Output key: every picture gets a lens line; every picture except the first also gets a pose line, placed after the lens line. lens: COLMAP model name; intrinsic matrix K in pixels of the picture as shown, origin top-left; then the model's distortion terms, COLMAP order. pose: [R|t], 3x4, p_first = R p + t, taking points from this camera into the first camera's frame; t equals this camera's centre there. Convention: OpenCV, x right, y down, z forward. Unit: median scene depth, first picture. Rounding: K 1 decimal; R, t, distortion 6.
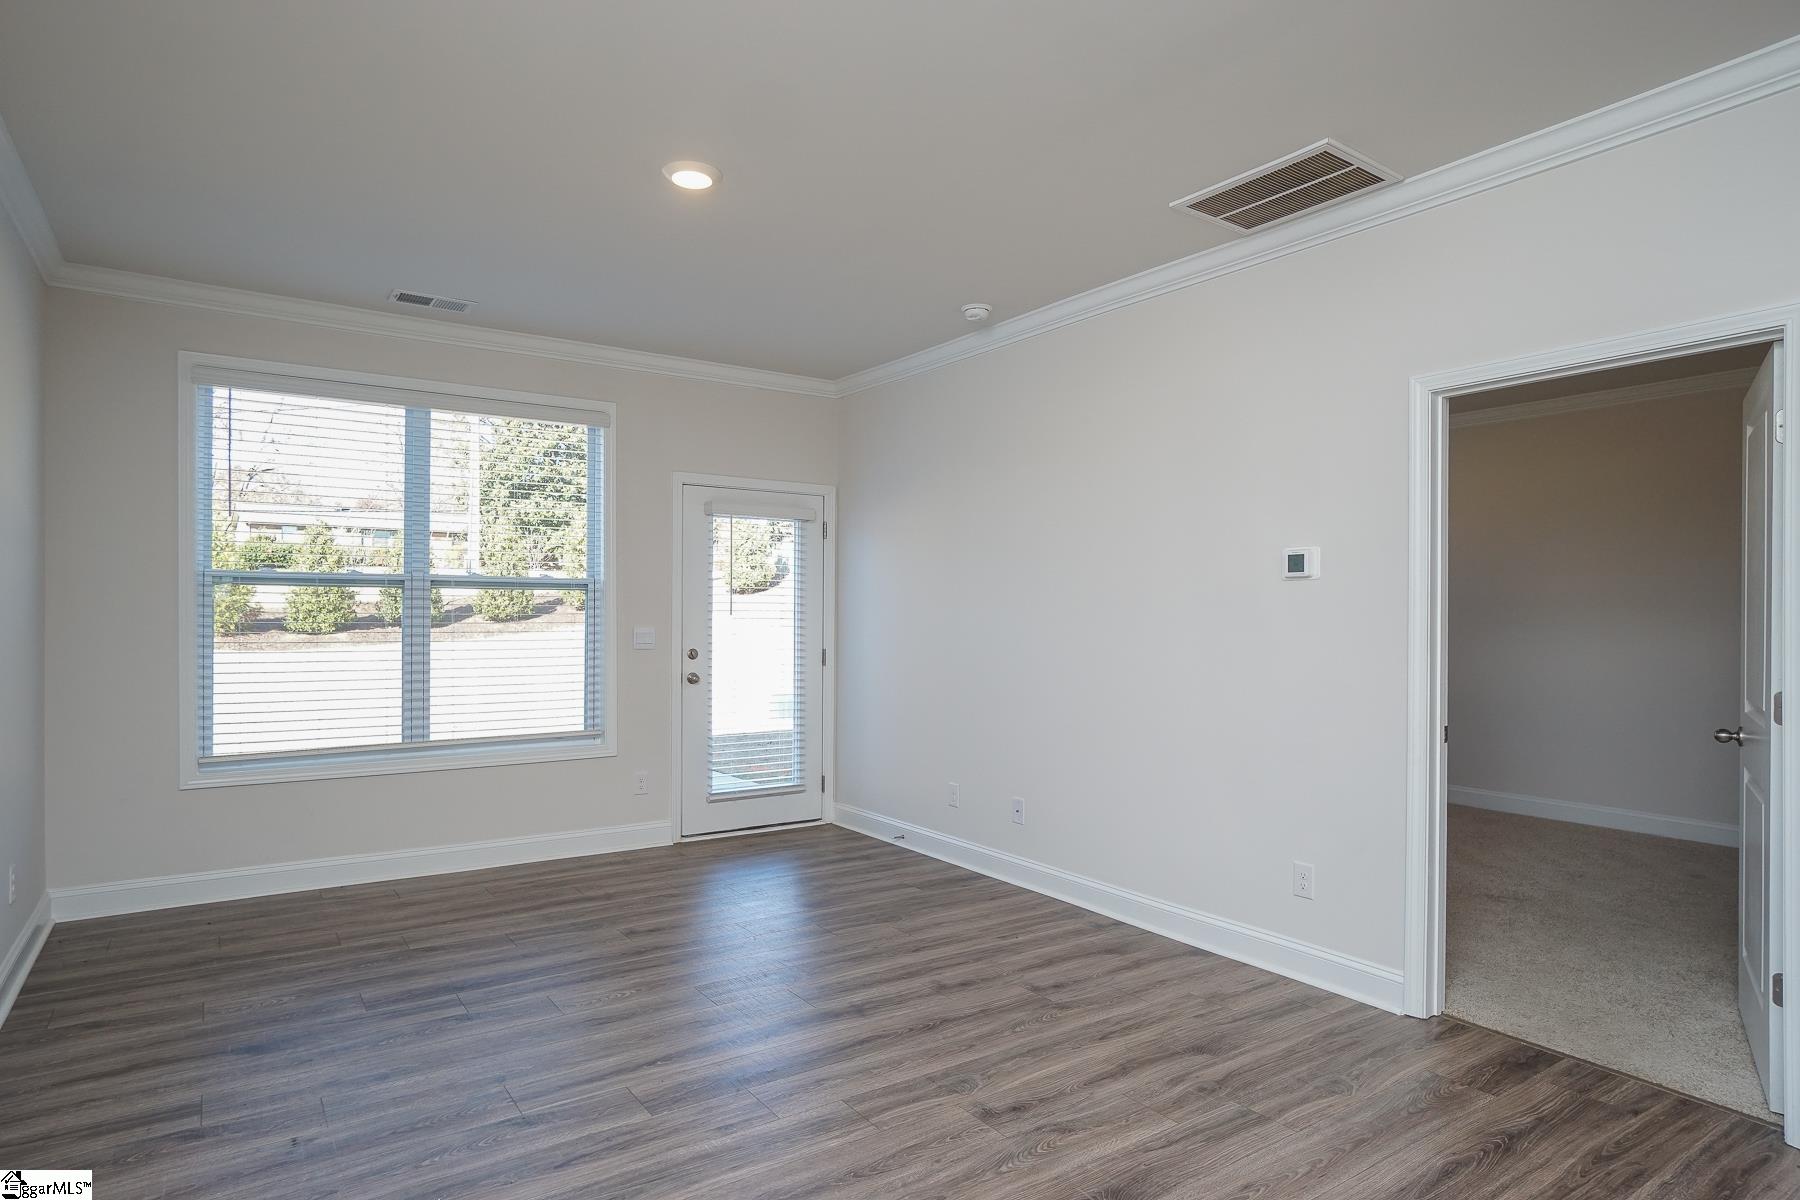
lens RADIAL K [[983.6, 0, 901.1], [0, 983.6, 597.4], [0, 0, 1]] dist [-0.029145, 0.000782]
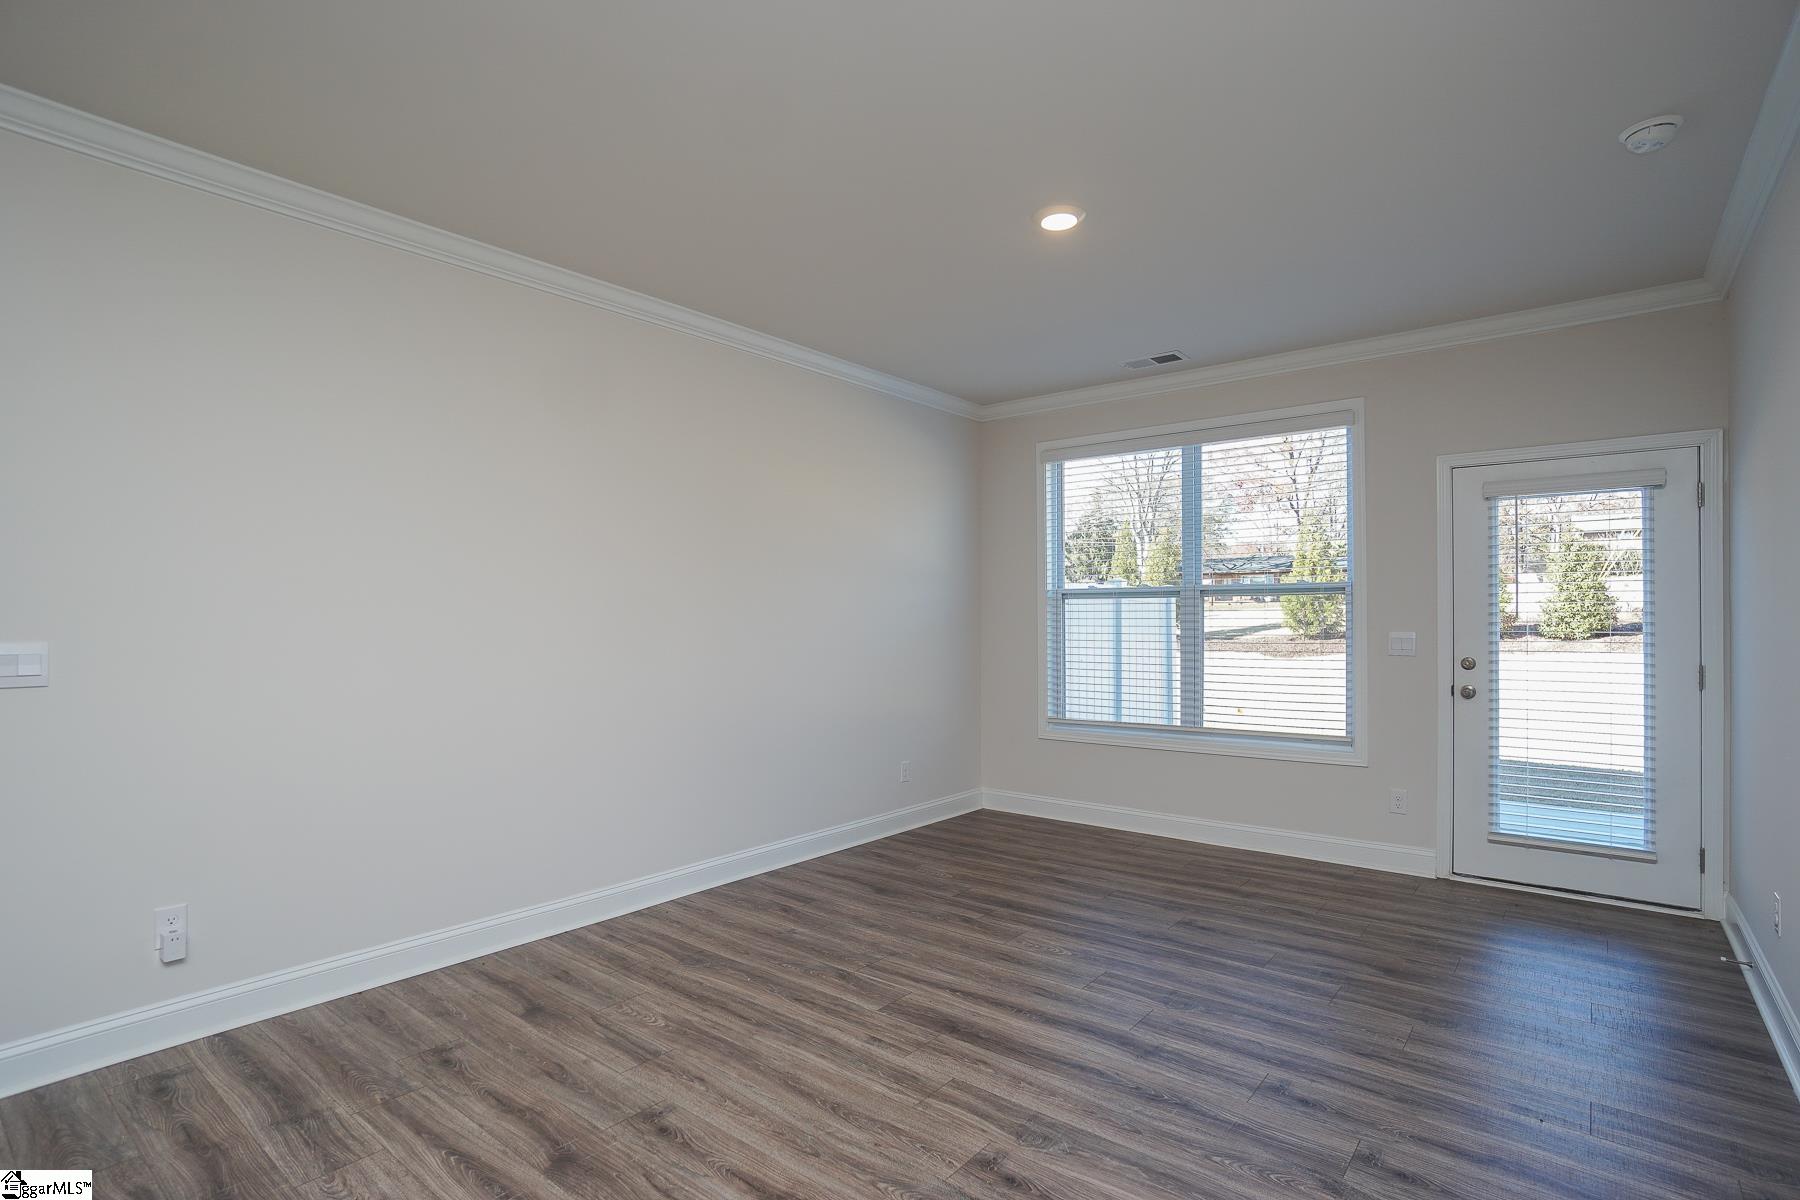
lens RADIAL K [[890.4, 0, 893.5], [0, 890.4, 590.0], [0, 0, 1]] dist [-0.023352, -0.000654]
pose [[0.284009, -0.037022, -0.958107, 0.517883], [0.019599, 0.999270, -0.032803, 0.012226], [0.958621, -0.009462, 0.284527, 0.408543]]
